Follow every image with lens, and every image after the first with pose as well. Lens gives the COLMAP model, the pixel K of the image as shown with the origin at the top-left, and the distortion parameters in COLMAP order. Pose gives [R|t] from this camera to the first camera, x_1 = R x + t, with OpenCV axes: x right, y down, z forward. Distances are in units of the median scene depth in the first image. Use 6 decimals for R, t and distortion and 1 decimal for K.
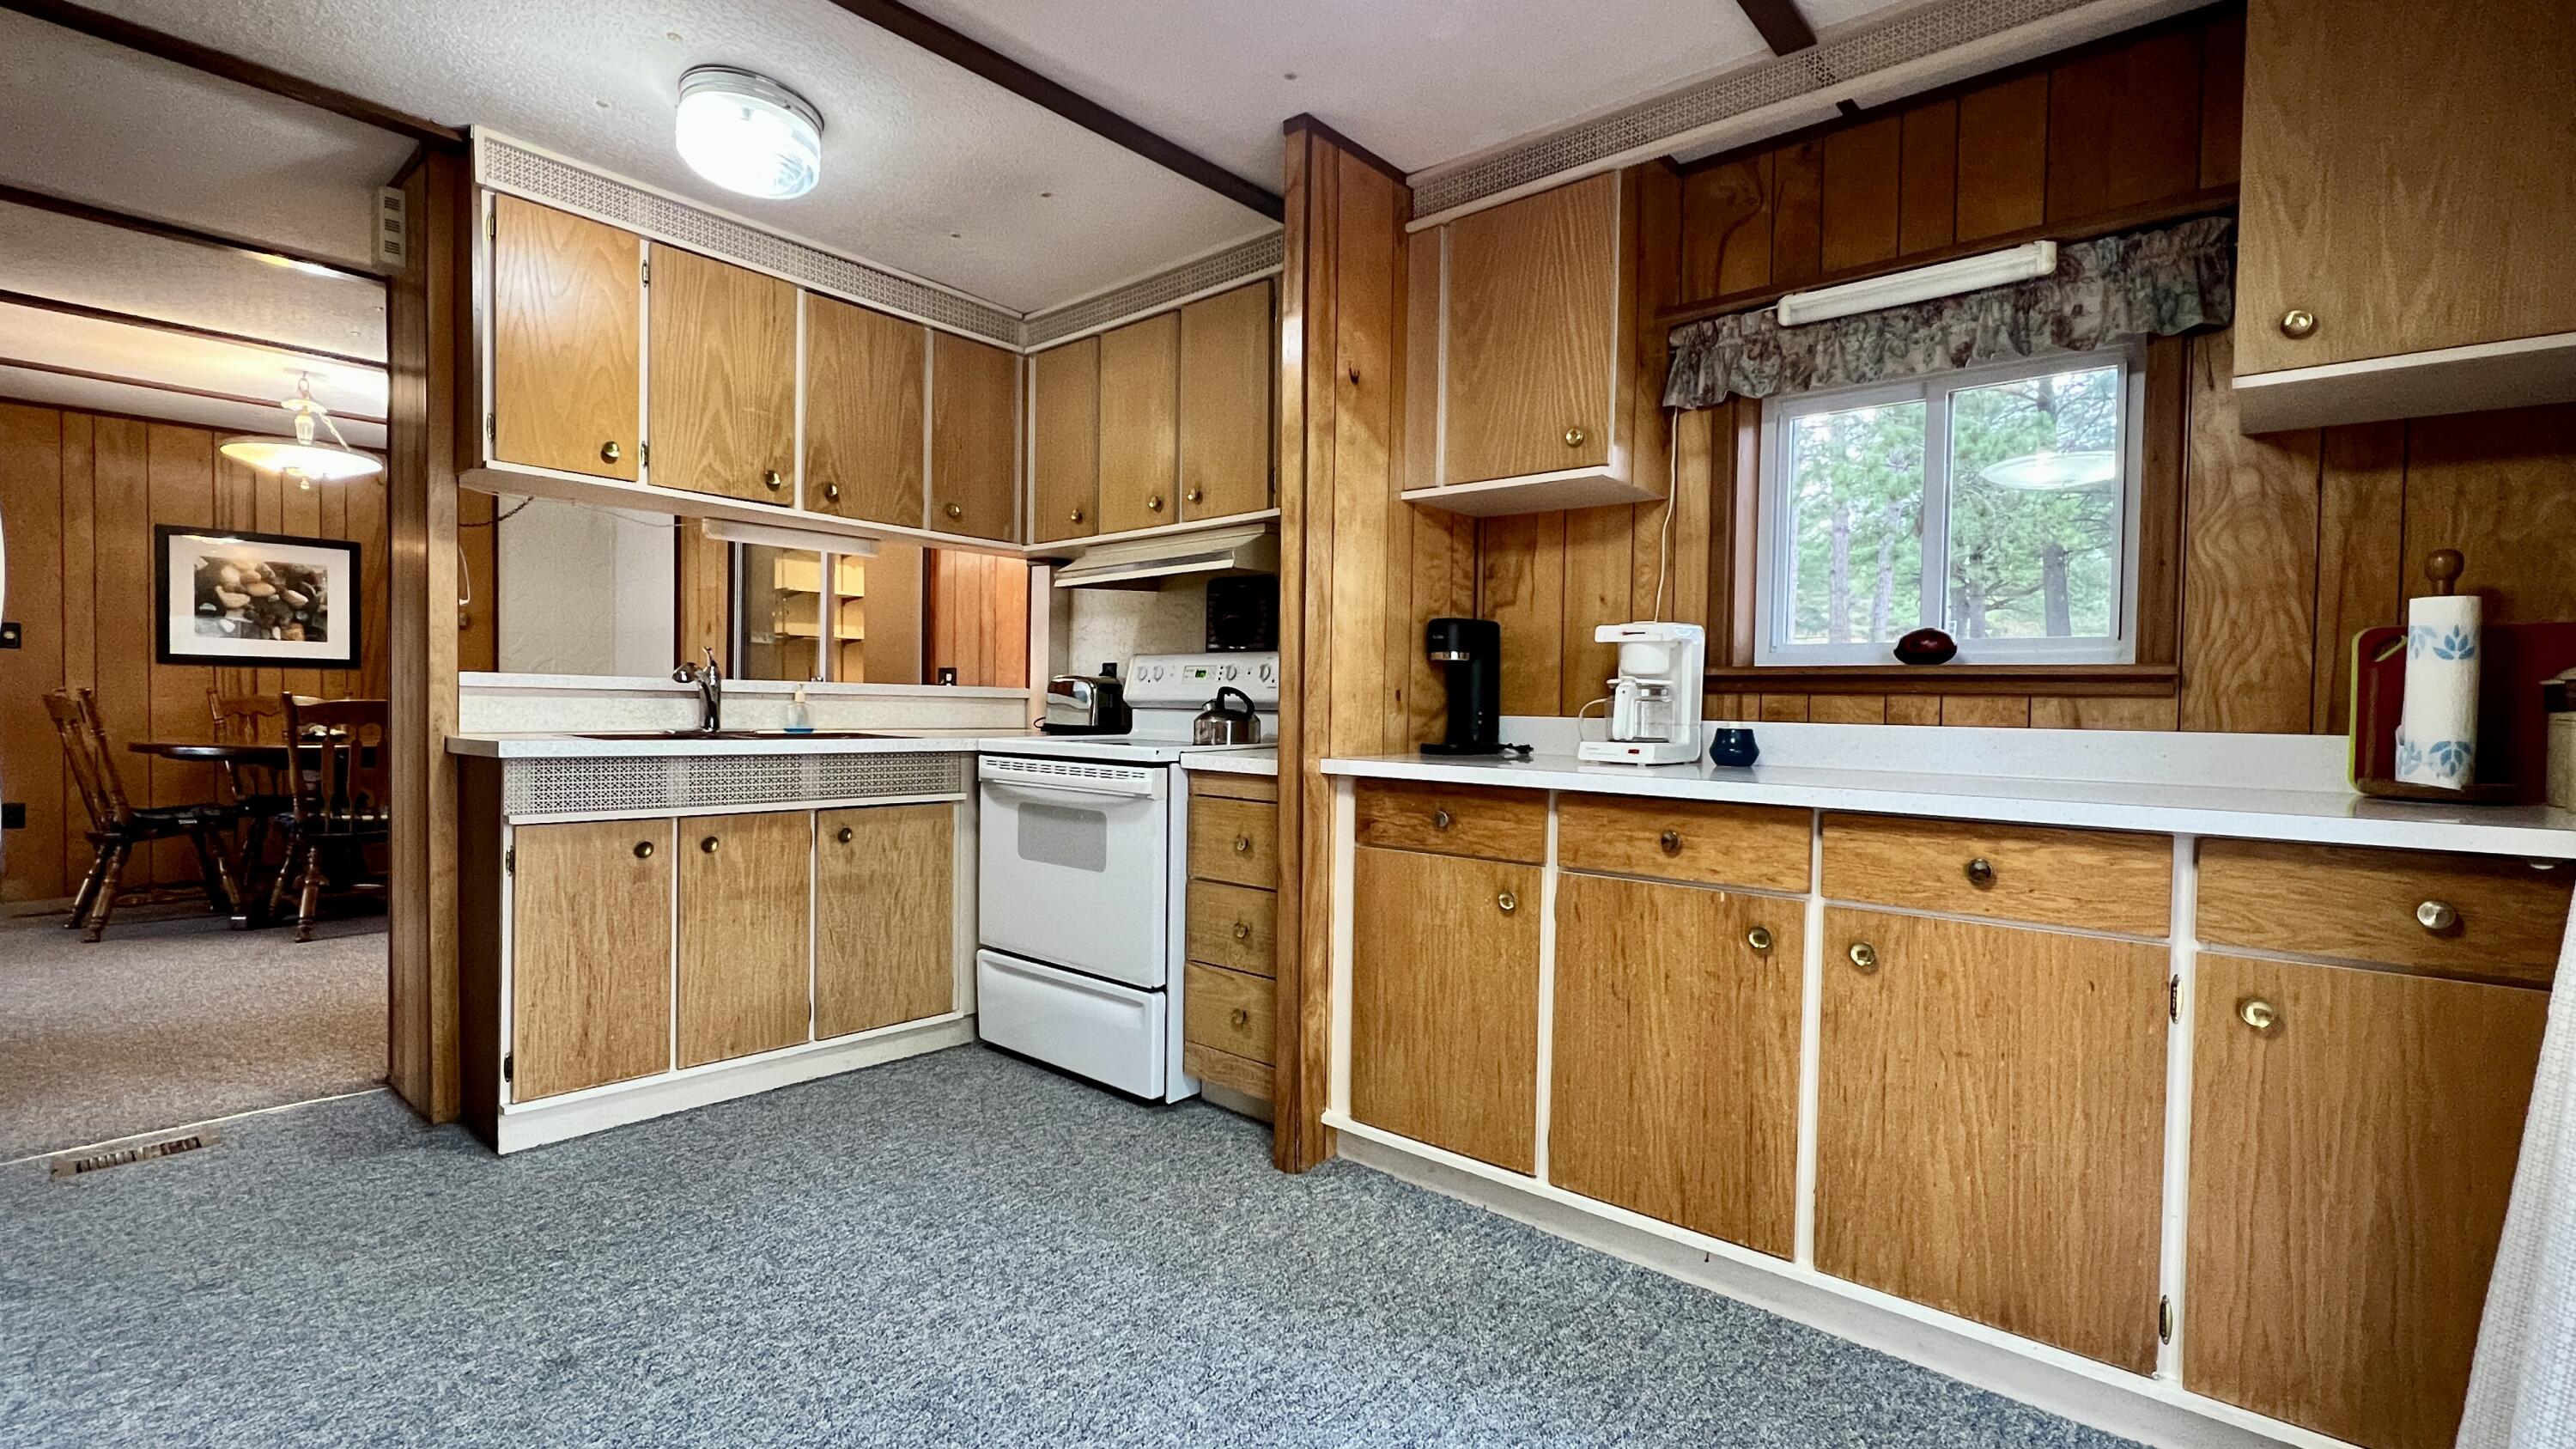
lens RADIAL K [[1142.4, 0, 1297.7], [0, 1142.4, 730.4], [0, 0, 1]] dist [0.002604, 0.000272]
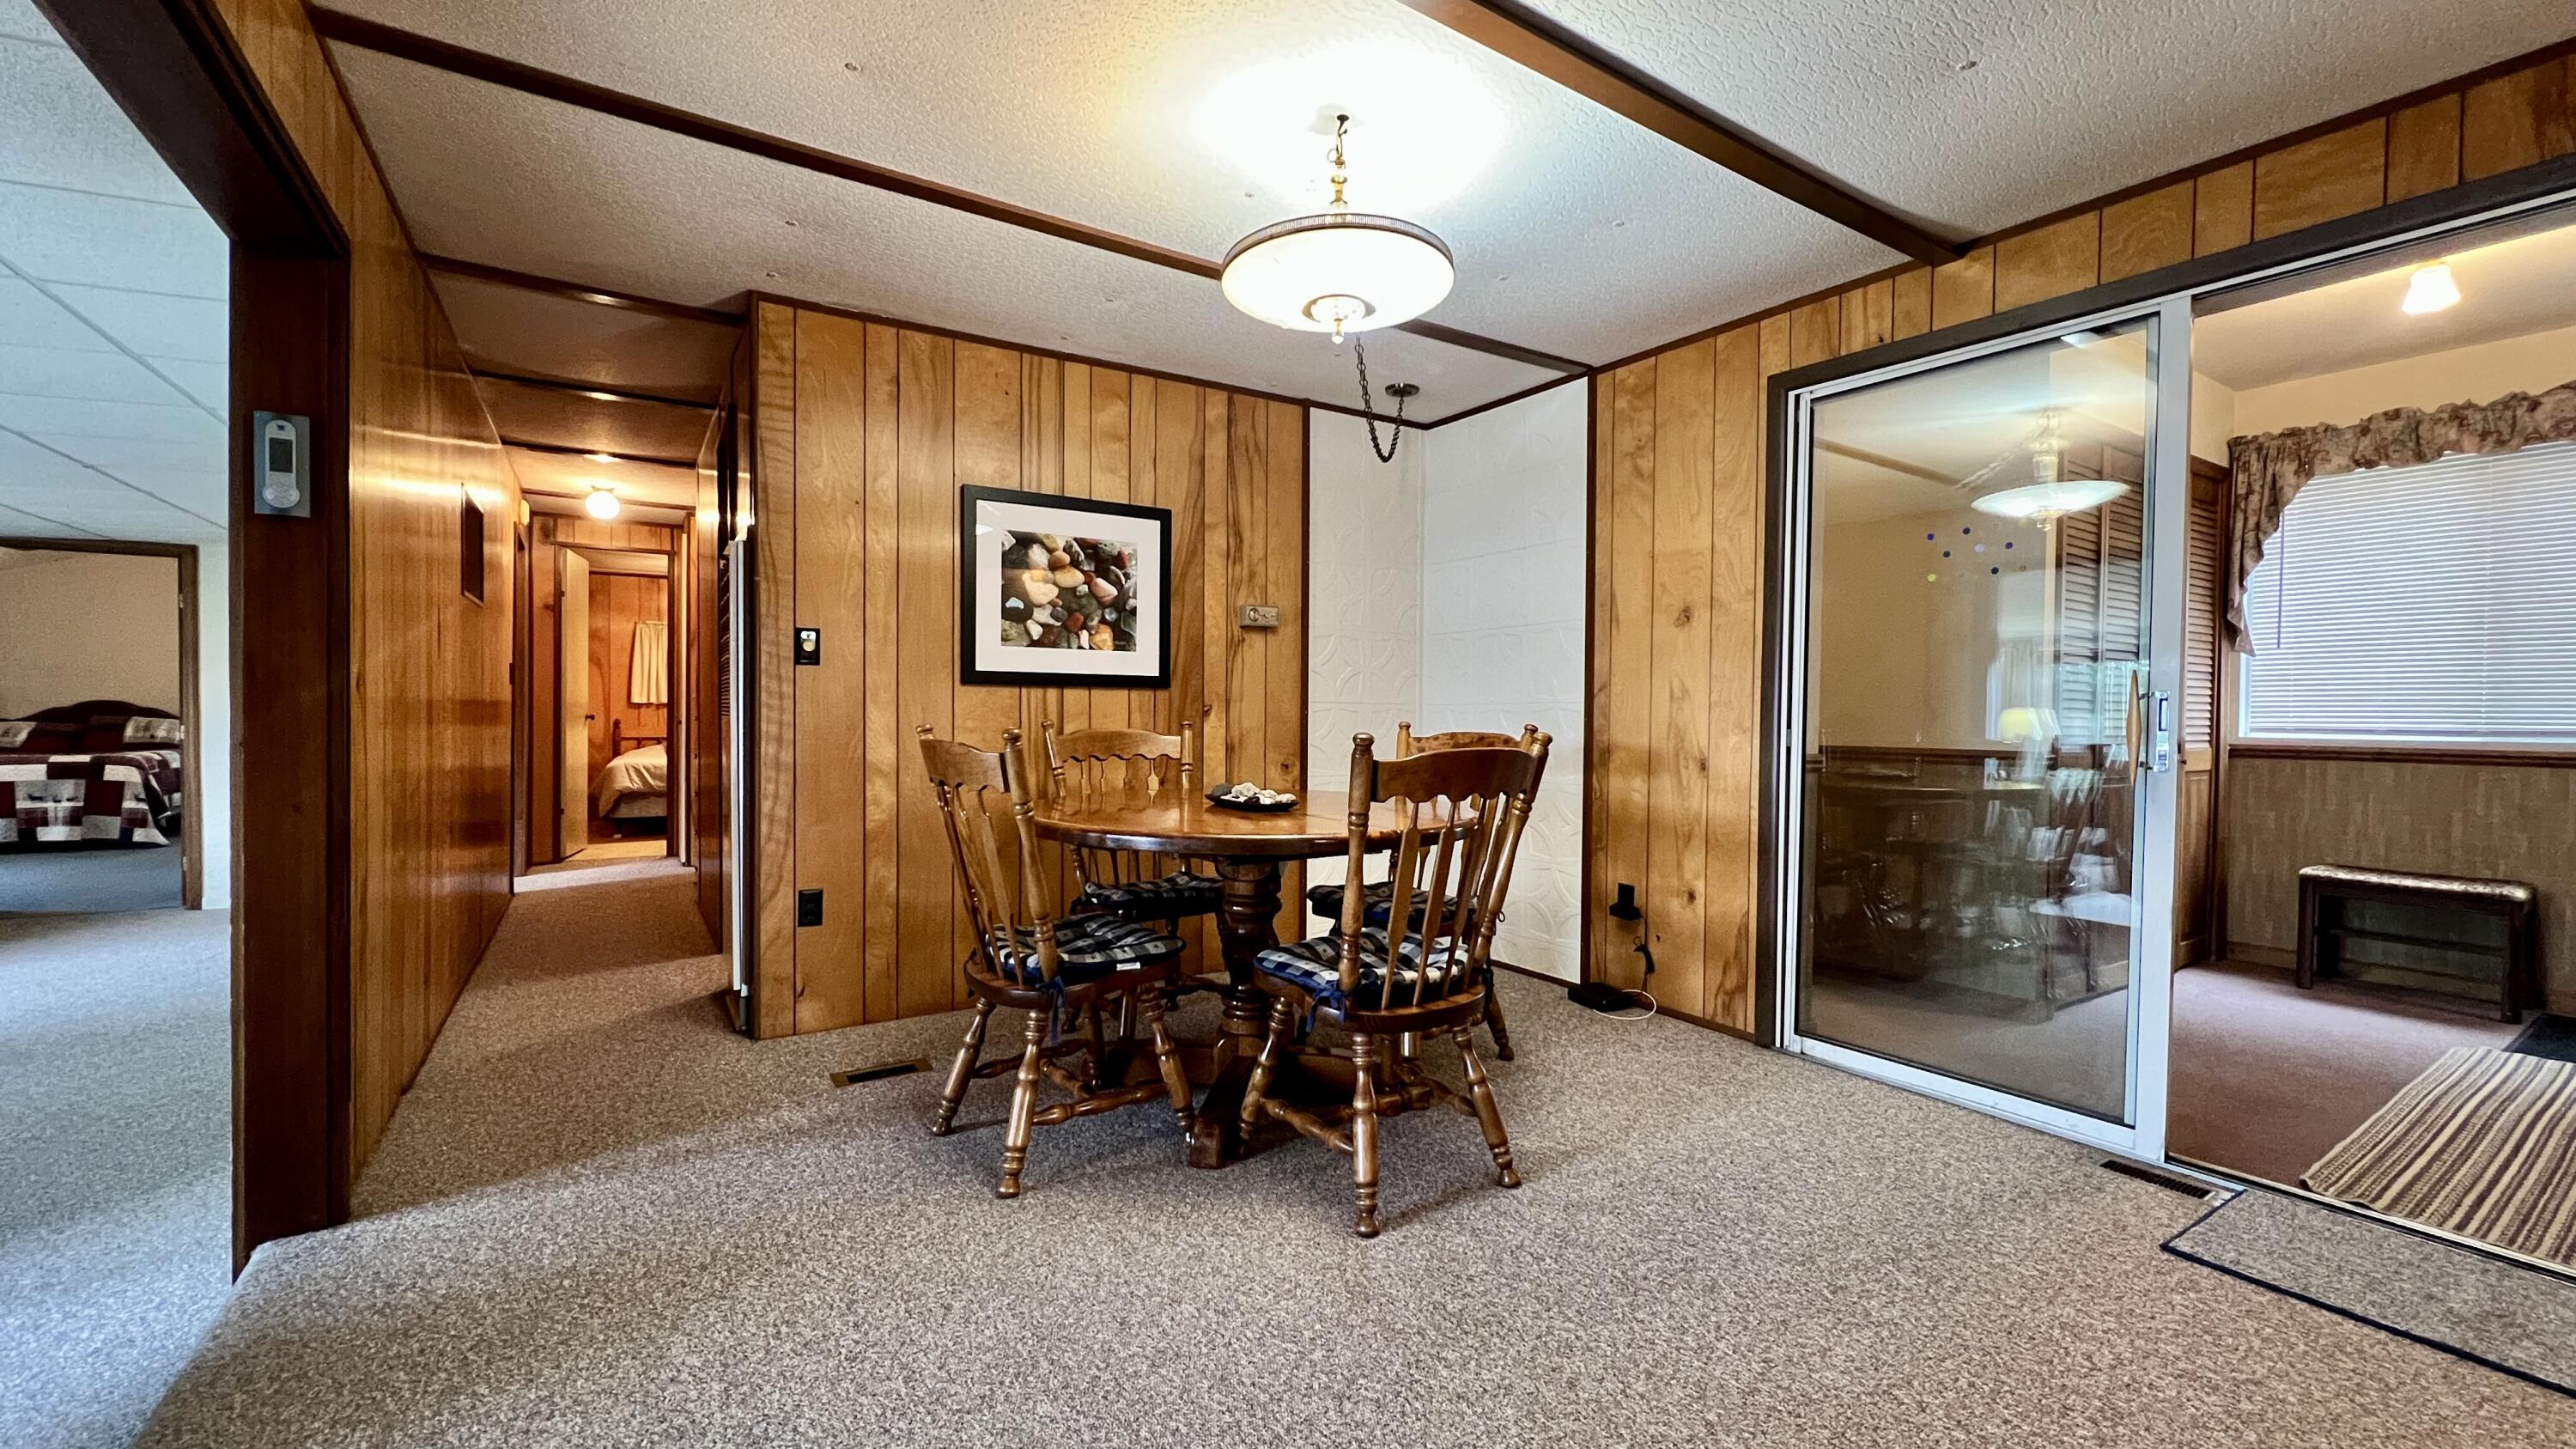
lens RADIAL K [[1030.6, 0, 1297.9], [0, 1030.6, 730.2], [0, 0, 1]] dist [-0.001834, -0.000040]
pose [[0.962821, -0.003185, -0.270121, -1.030176], [0.000486, 0.999949, -0.010059, -0.039638], [0.270139, 0.009554, 0.962774, 0.740260]]
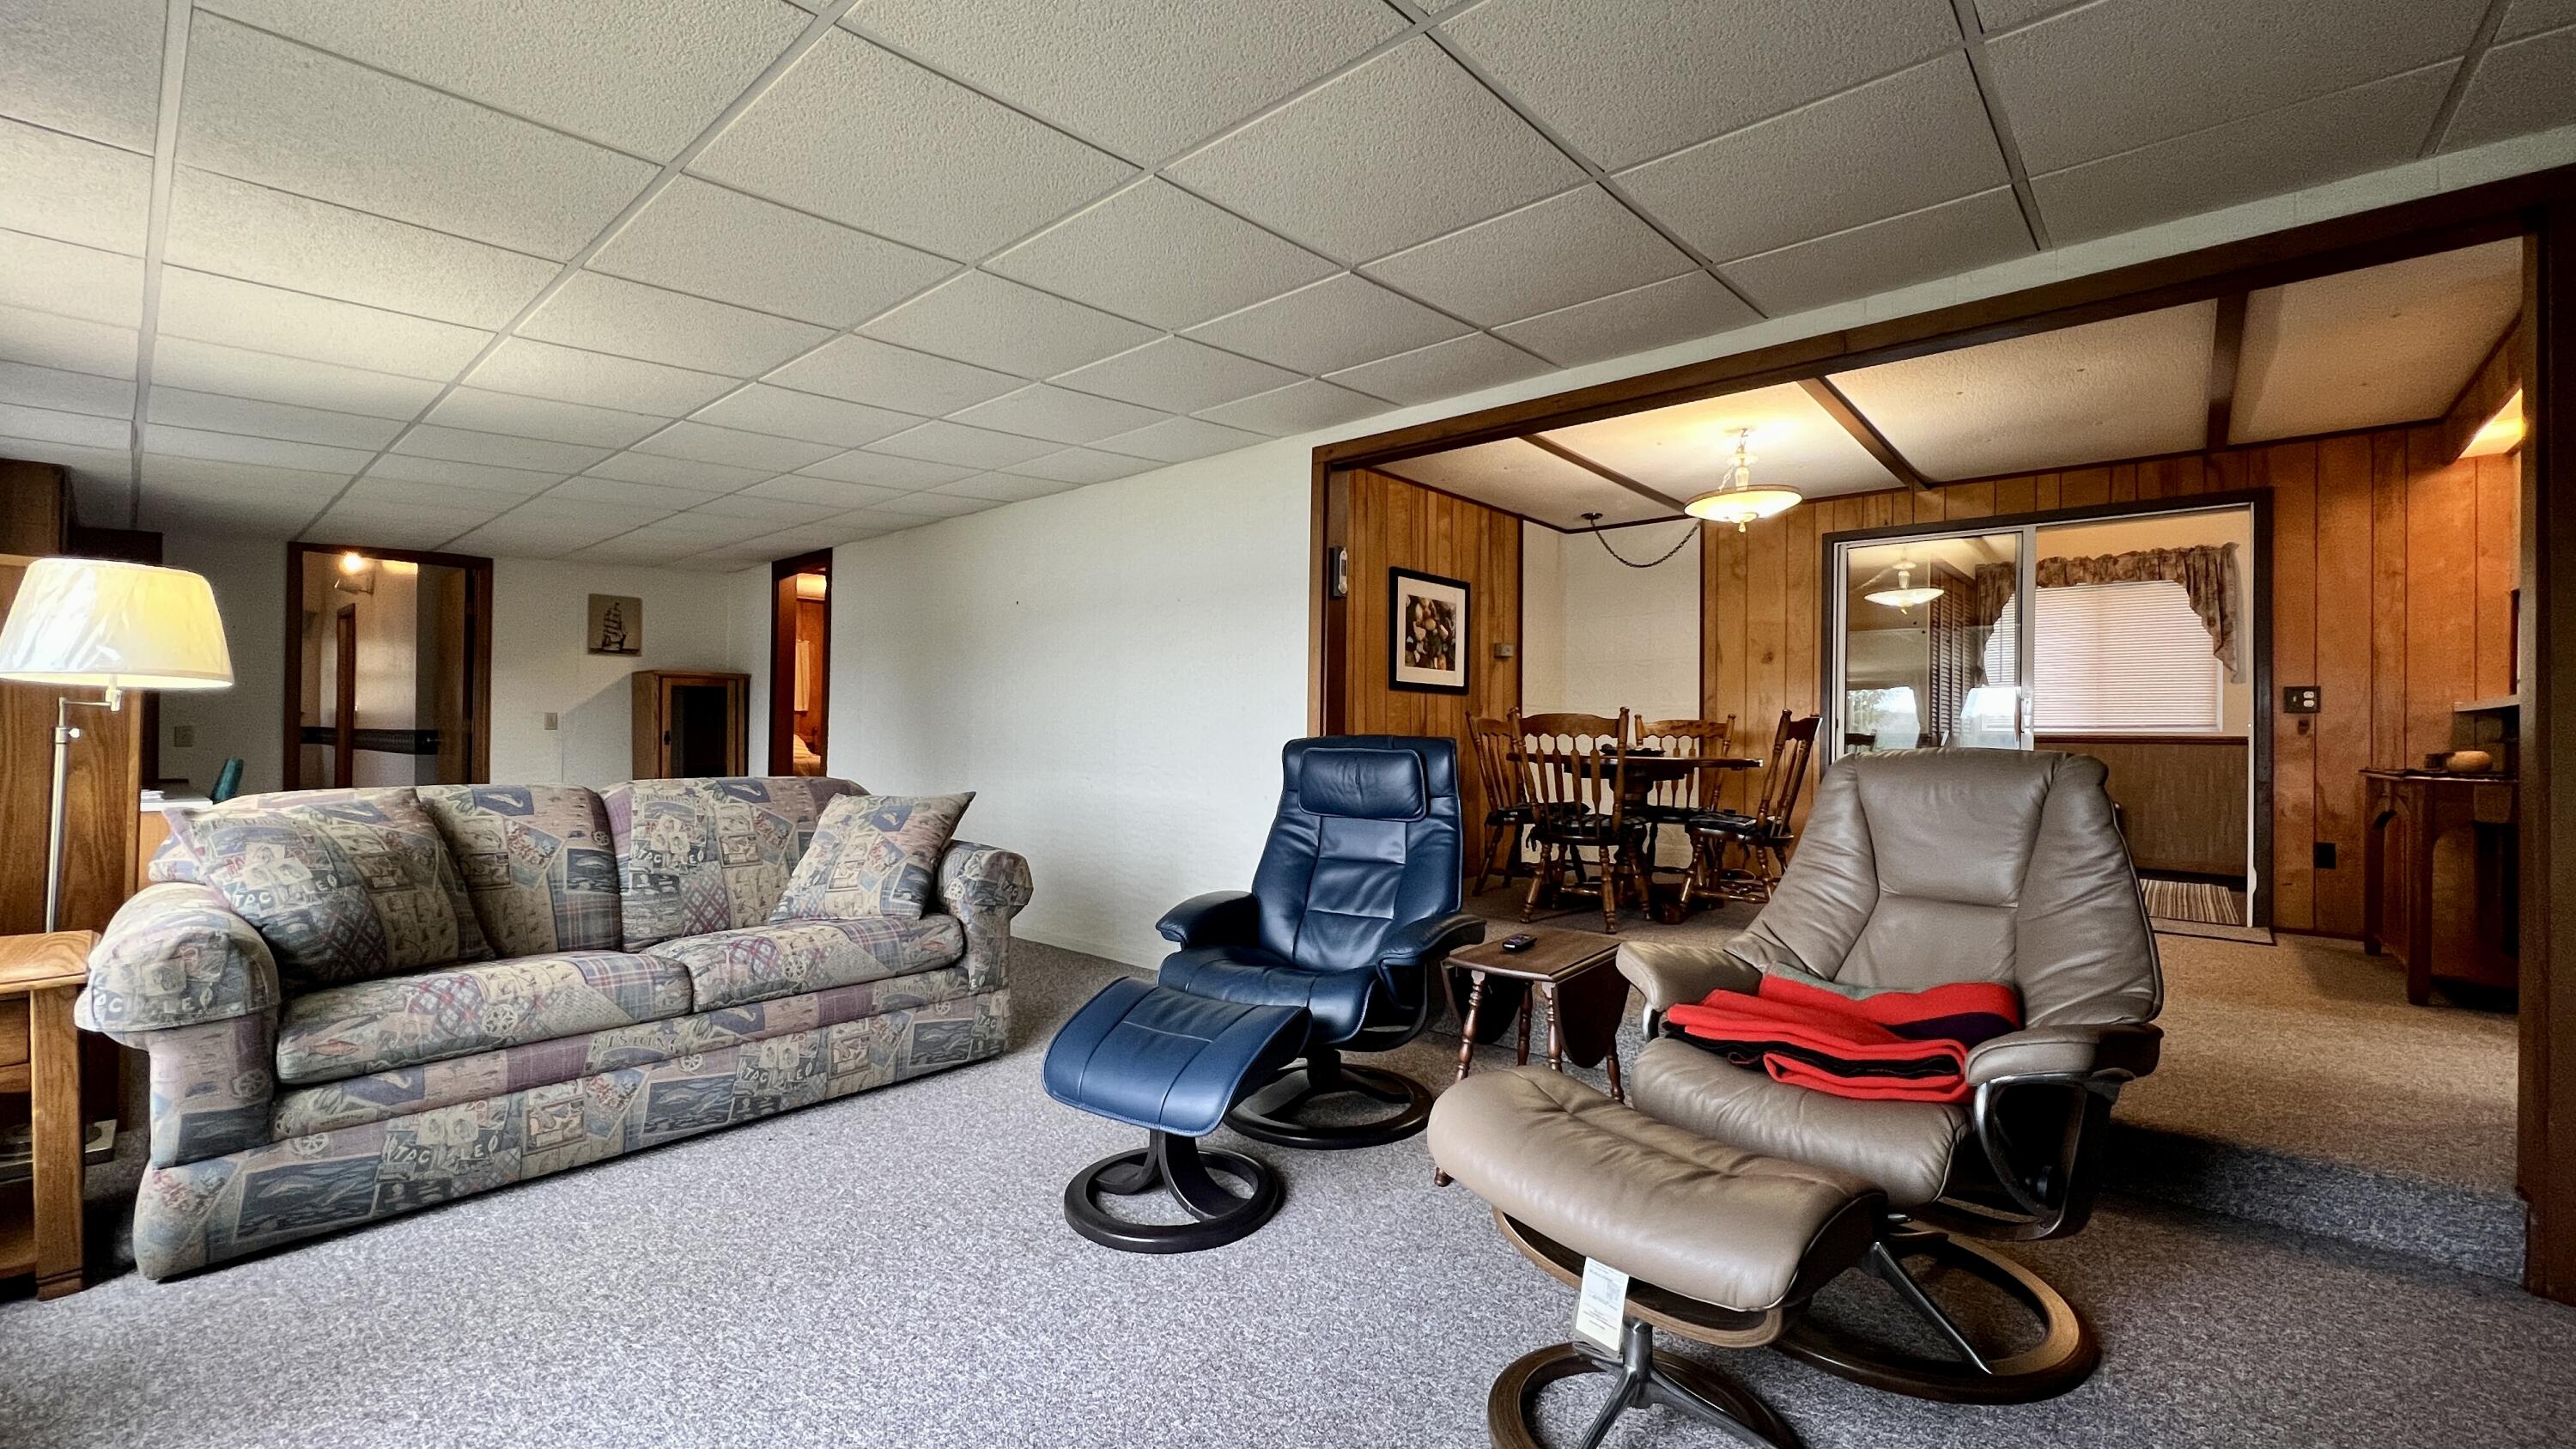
lens RADIAL K [[1030.6, 0, 1298.7], [0, 1030.6, 731.9], [0, 0, 1]] dist [-0.001834, -0.000040]
pose [[0.999981, -0.005396, -0.002943, -1.771307], [0.005299, 0.999465, -0.032276, 0.025339], [0.003116, 0.032260, 0.999475, -0.016324]]
